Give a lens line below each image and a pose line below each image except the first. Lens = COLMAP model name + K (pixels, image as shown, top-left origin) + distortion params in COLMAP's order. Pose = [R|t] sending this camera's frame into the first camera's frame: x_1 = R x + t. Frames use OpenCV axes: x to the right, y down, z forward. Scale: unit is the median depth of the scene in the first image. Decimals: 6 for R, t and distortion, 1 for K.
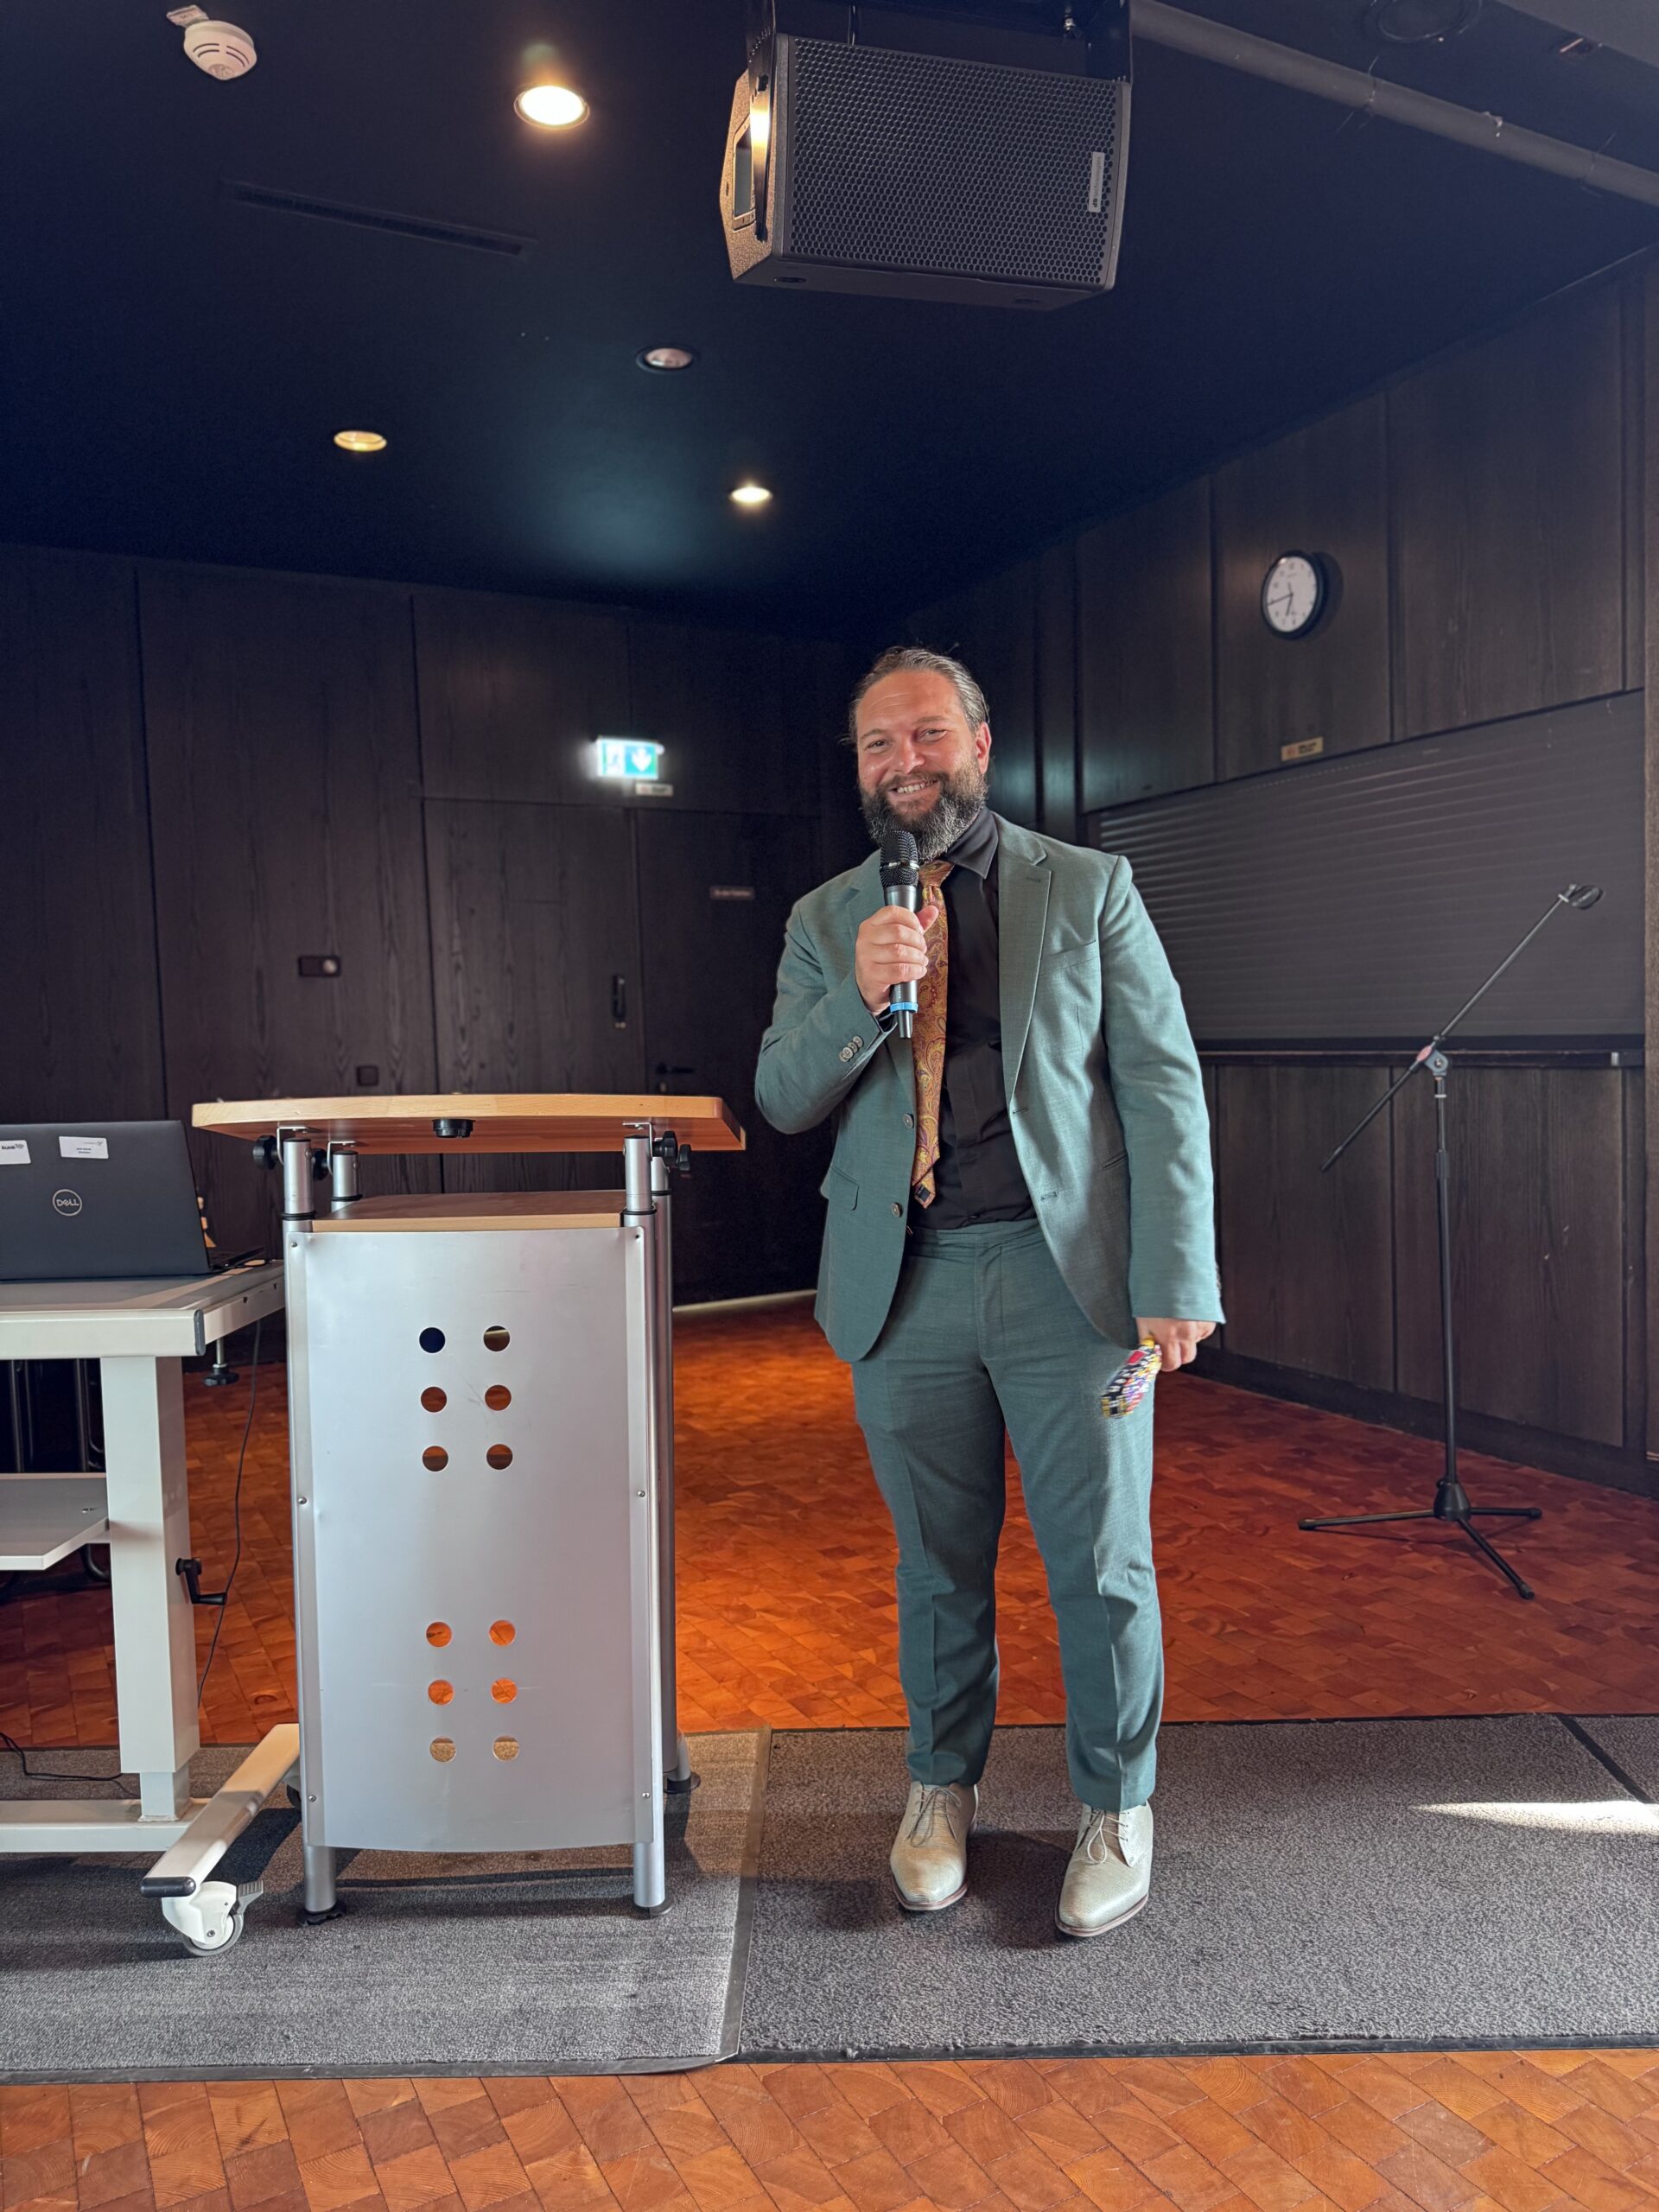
lens RADIAL K [[1523.5, 0, 831.0], [0, 1523.5, 1116.2], [0, 0, 1]] dist [0.012405, -0.021944]
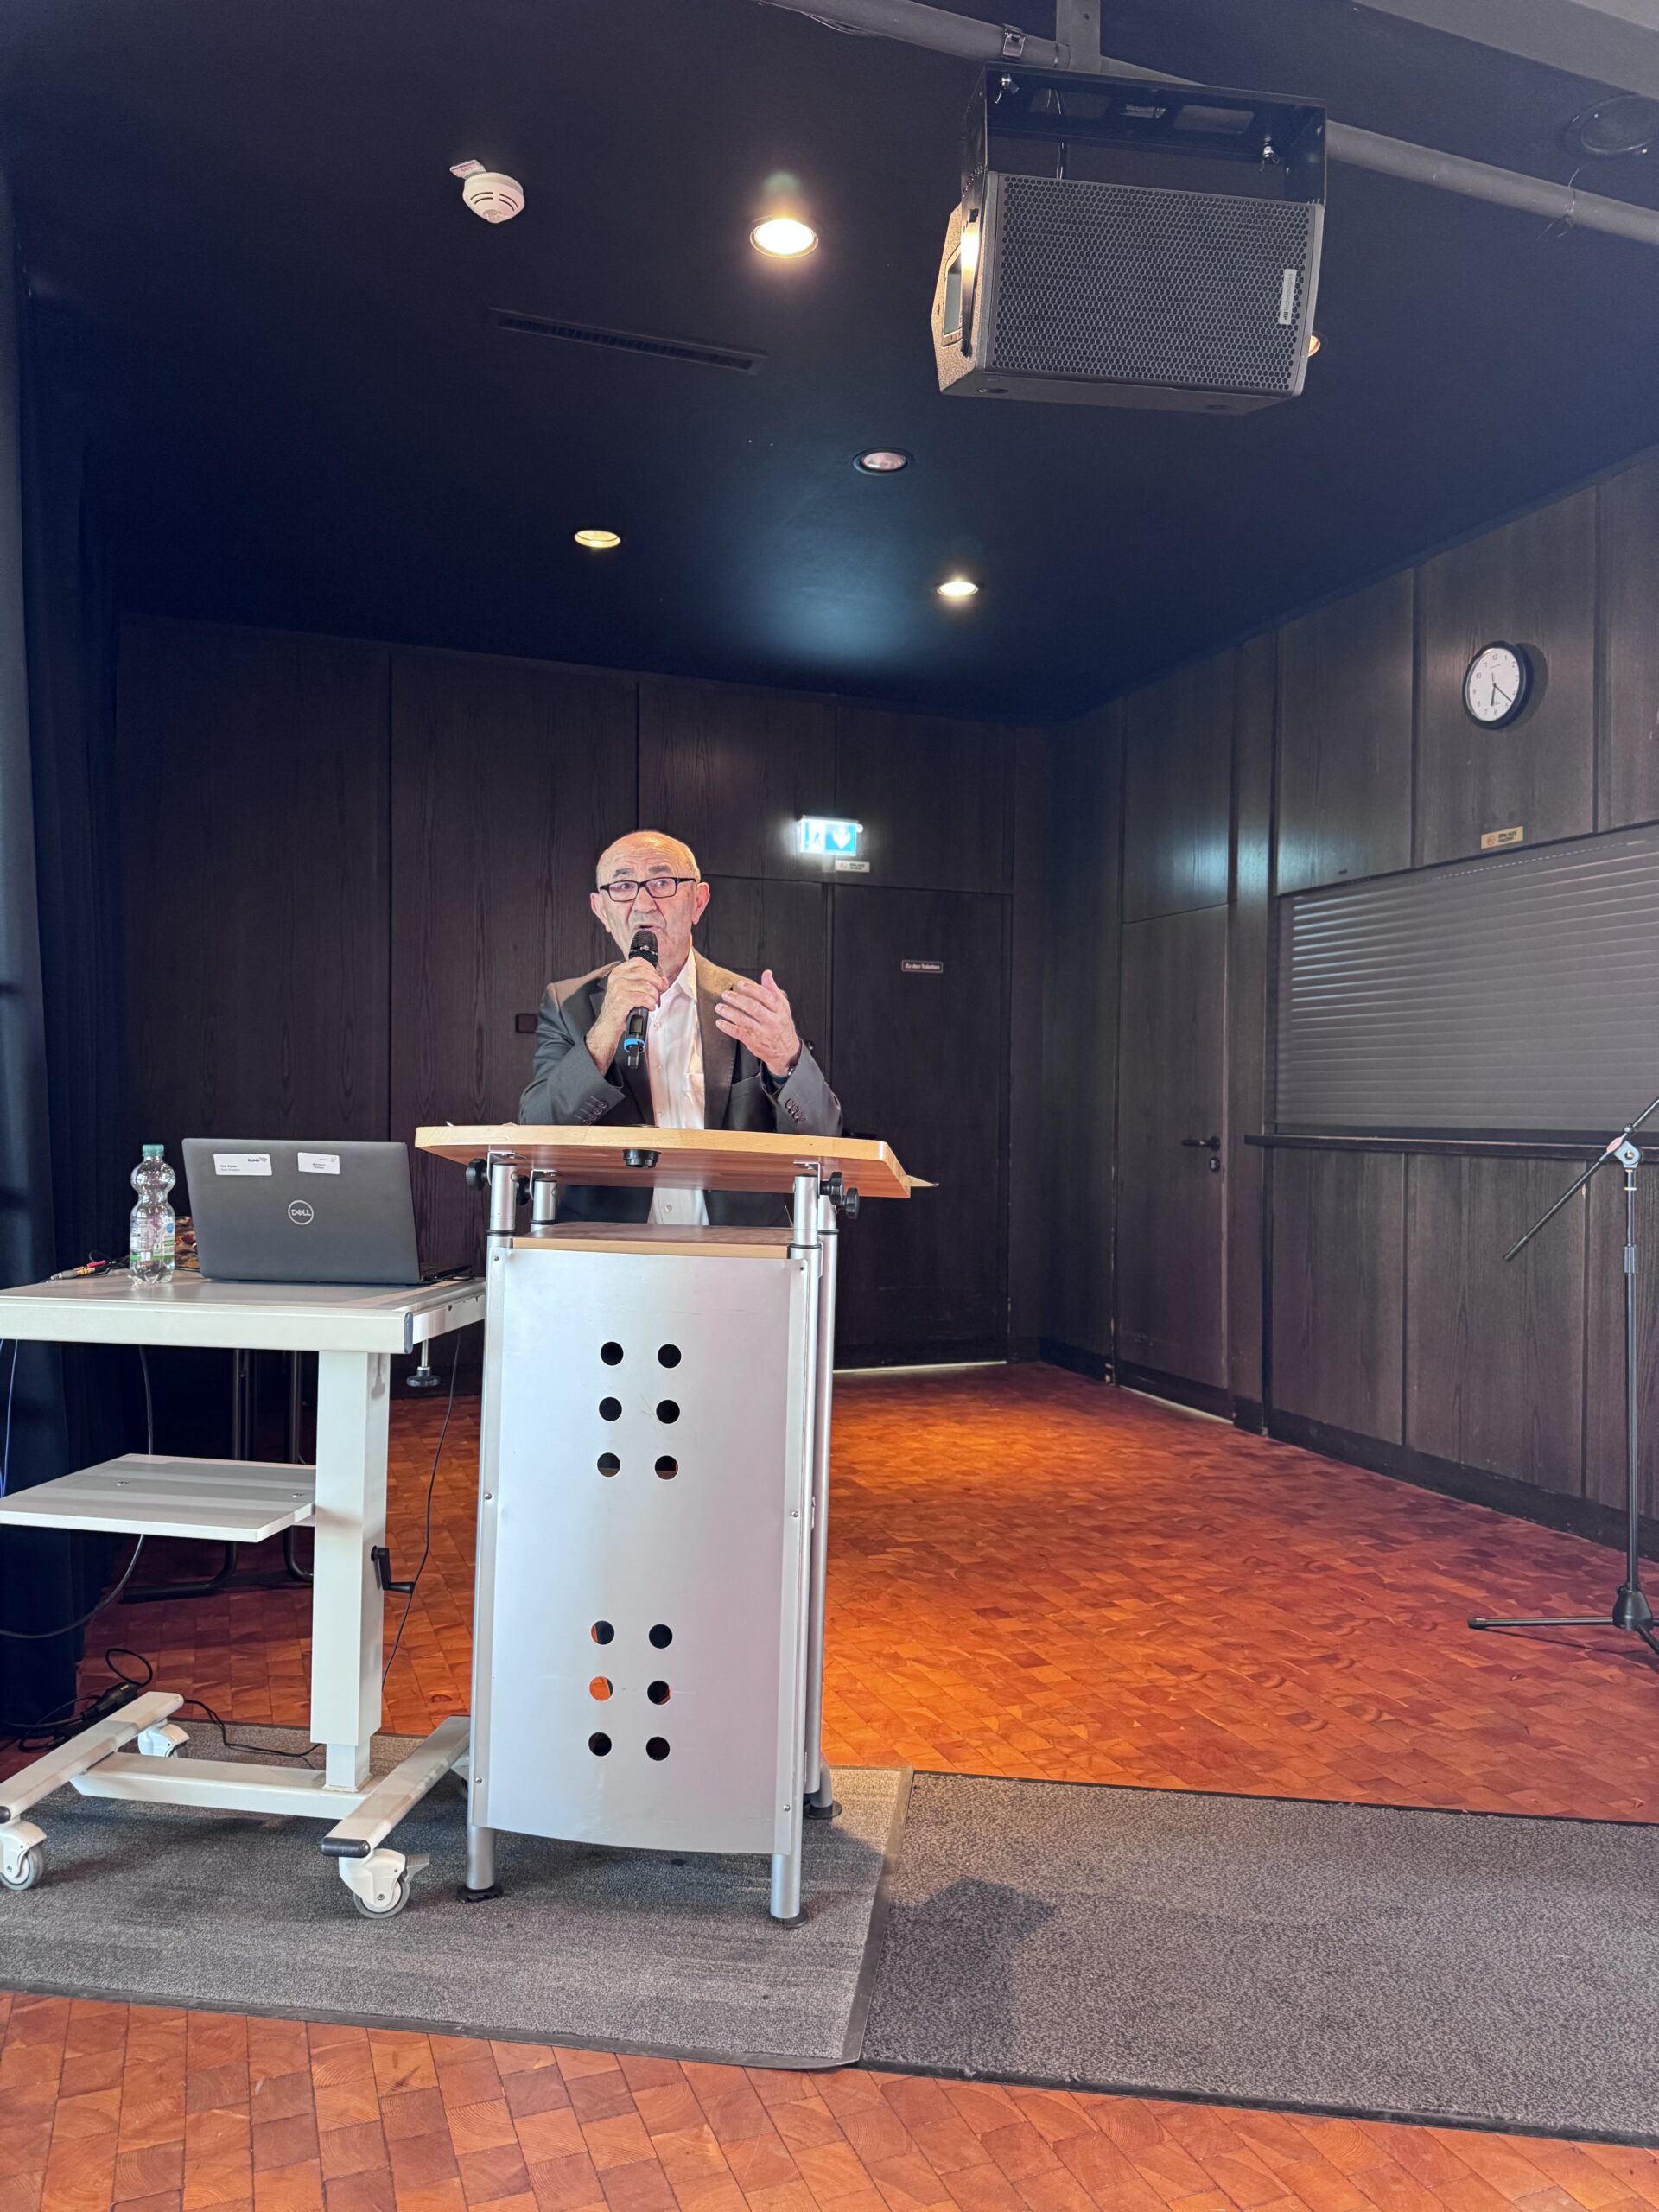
lens RADIAL K [[1523.5, 0, 825.1], [0, 1523.5, 1113.8], [0, 0, 1]] dist [0.012405, -0.021944]
pose [[0.990655, 0.042774, -0.129514, 0.016539], [-0.049781, 0.997439, -0.051354, 0.019359], [0.126985, 0.057321, 0.990247, -0.047930]]
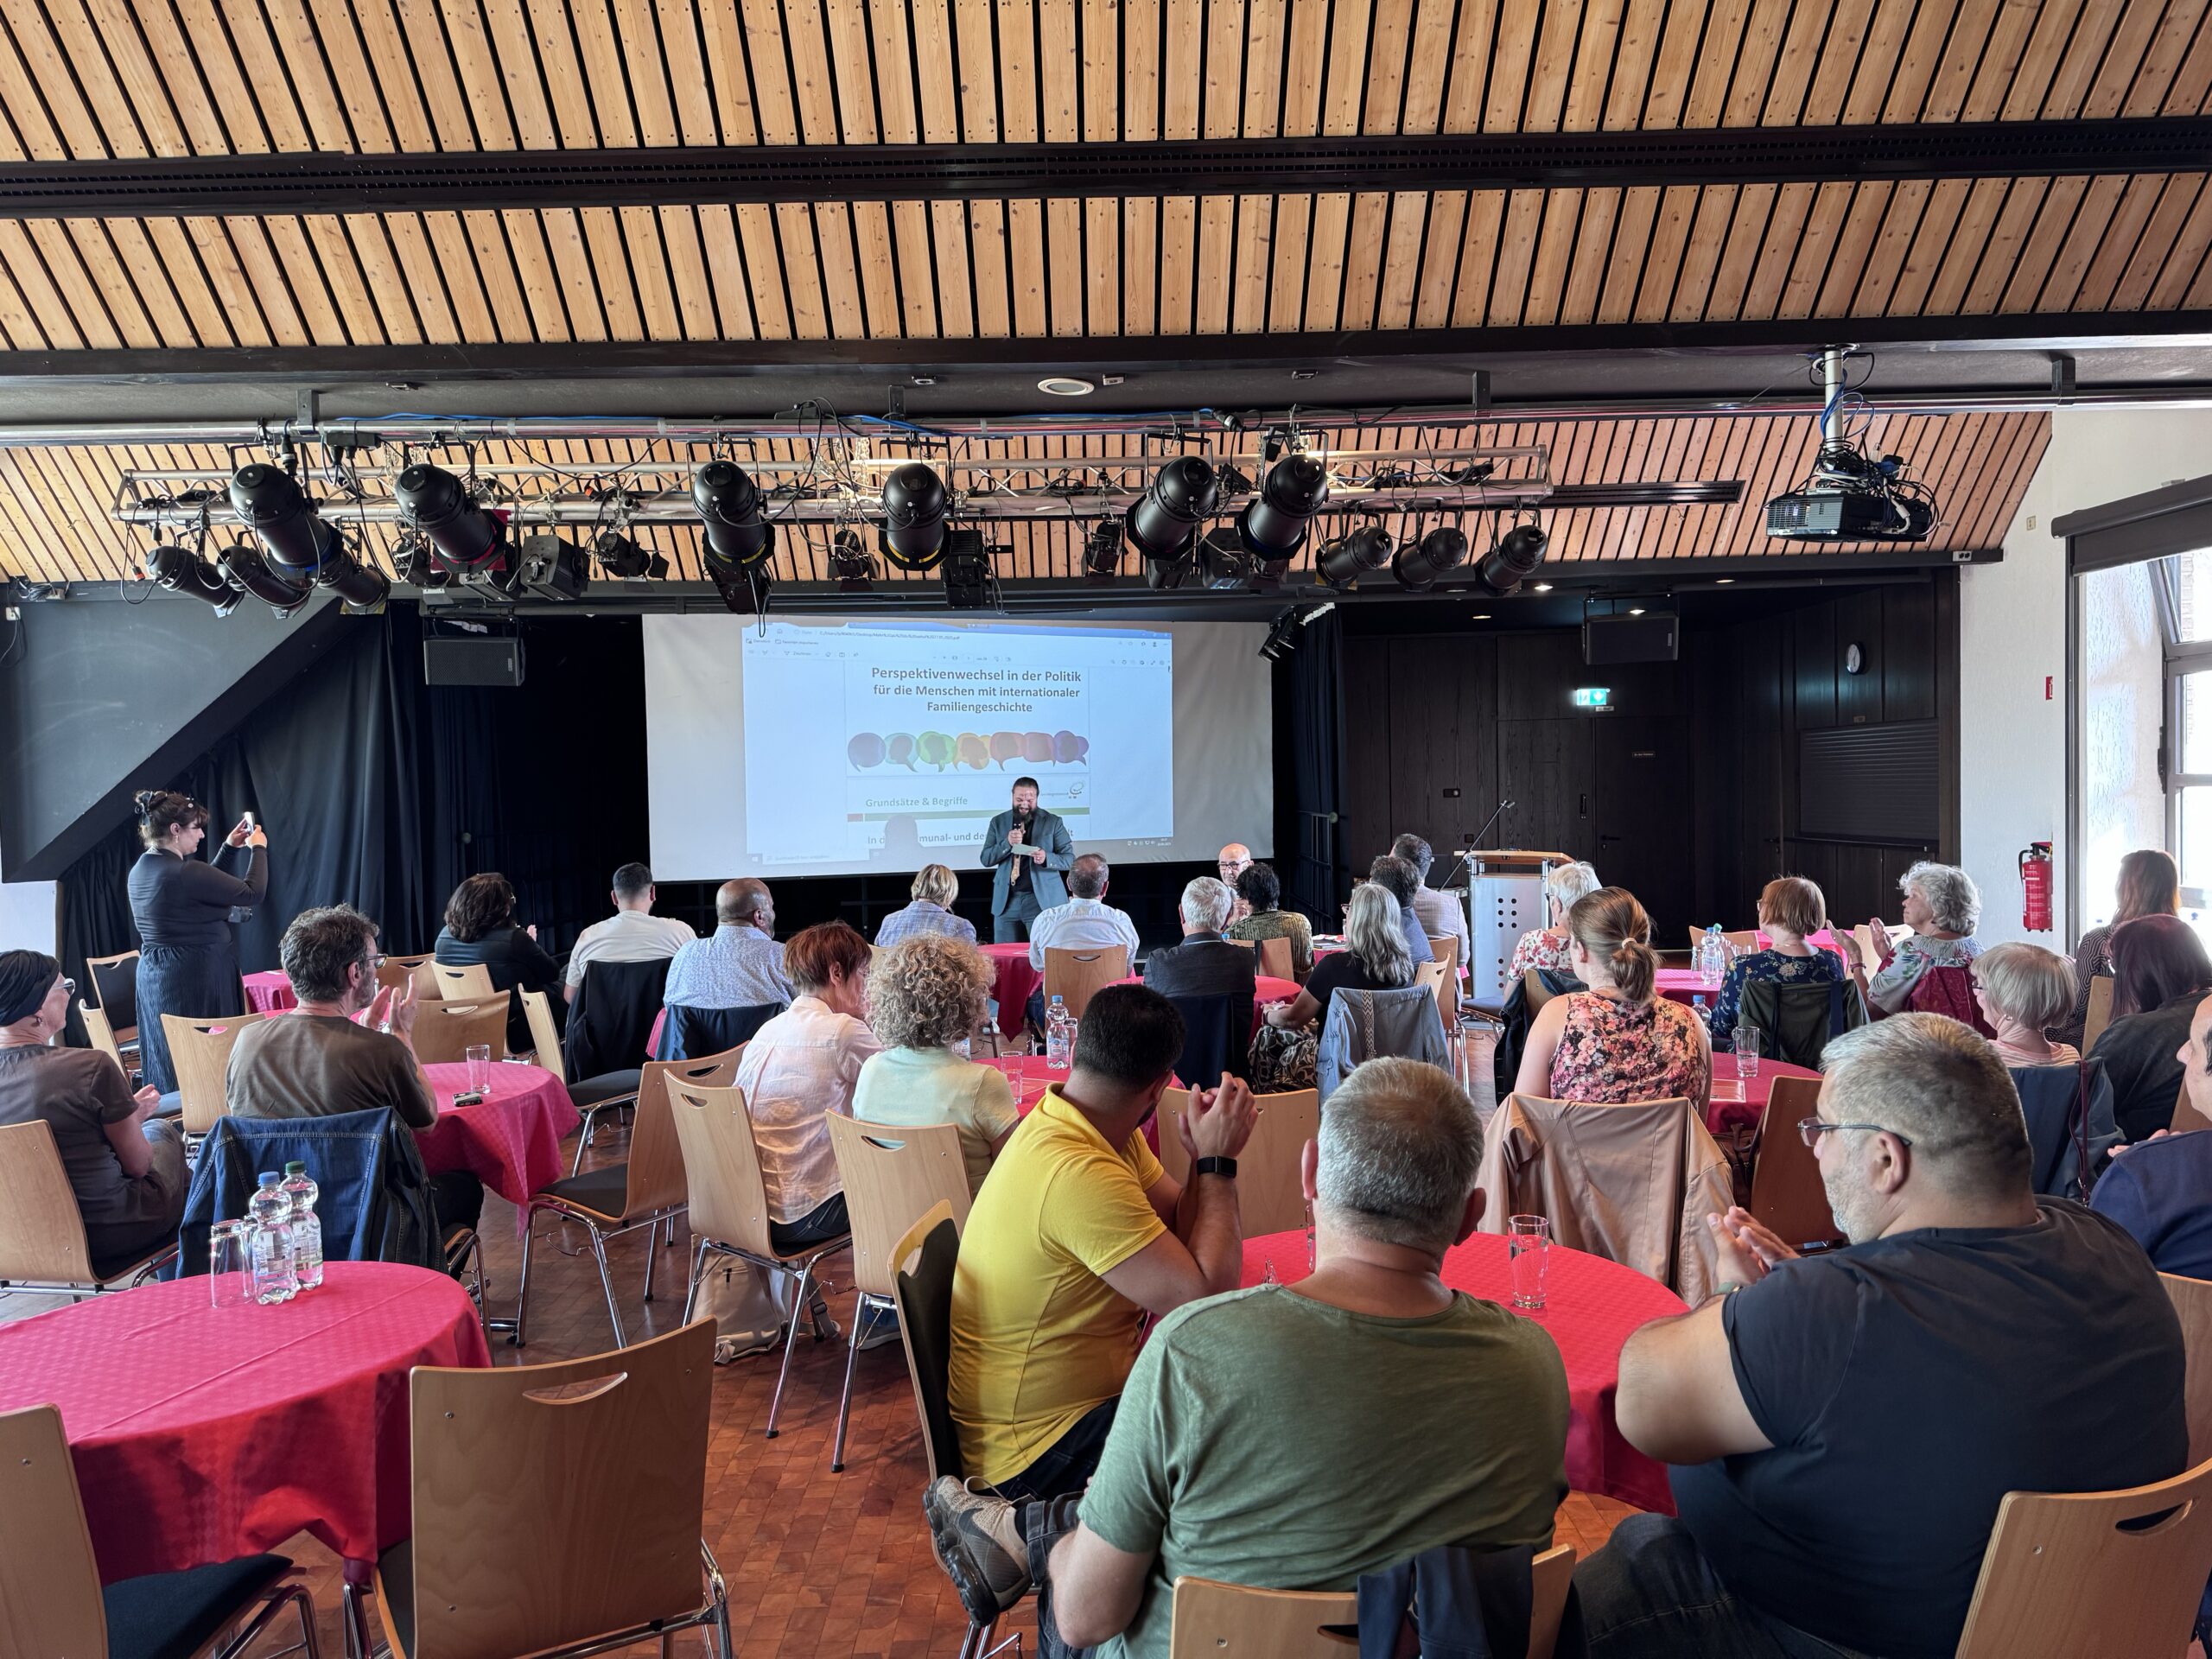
lens RADIAL K [[1523.5, 0, 1107.9], [0, 1523.5, 827.3], [0, 0, 1]] dist [0.012405, -0.021944]
pose [[0.877119, 0.021489, -0.479792, 0.766184], [-0.032307, 0.999376, -0.014302, 0.015213], [0.479185, 0.028045, 0.877266, -3.066552]]
